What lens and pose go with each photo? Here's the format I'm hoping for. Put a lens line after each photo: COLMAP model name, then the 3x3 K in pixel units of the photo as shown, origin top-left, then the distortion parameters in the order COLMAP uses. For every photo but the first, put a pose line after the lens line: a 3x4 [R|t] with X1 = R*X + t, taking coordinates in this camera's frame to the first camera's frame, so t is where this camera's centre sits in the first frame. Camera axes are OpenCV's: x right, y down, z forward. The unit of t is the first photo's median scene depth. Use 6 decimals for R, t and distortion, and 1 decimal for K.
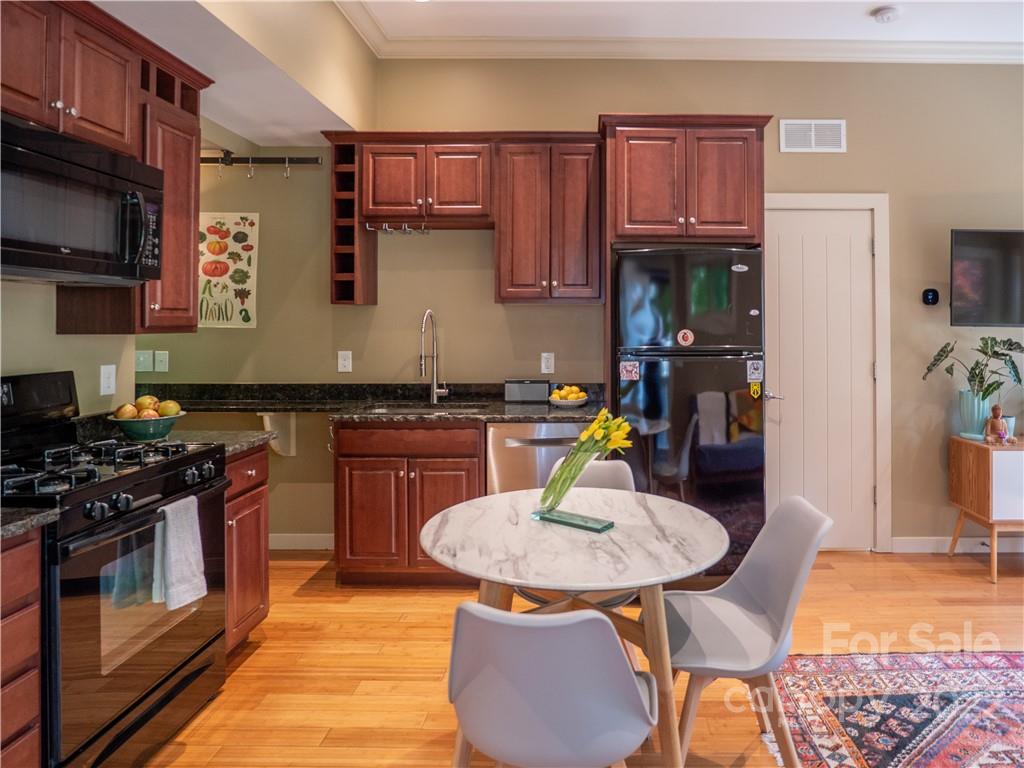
lens RADIAL K [[662.0, 0, 577.4], [0, 662.0, 314.6], [0, 0, 1]] dist [-0.031801, 0.001597]
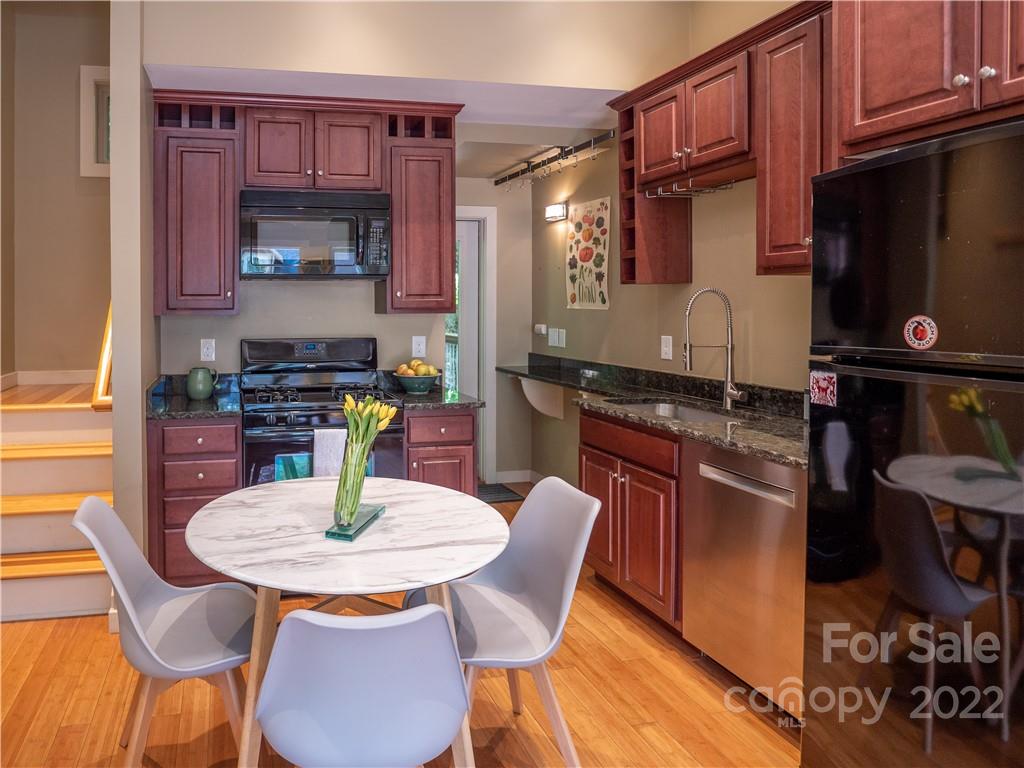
lens RADIAL K [[661.8, 0, 323.4], [0, 661.8, 313.8], [0, 0, 1]] dist [-0.028536, 0.004346]
pose [[0.150733, 0.009344, -0.988530, 0.533846], [0.017650, 0.999770, 0.012142, 0.007722], [0.988417, -0.019278, 0.150534, 0.481400]]
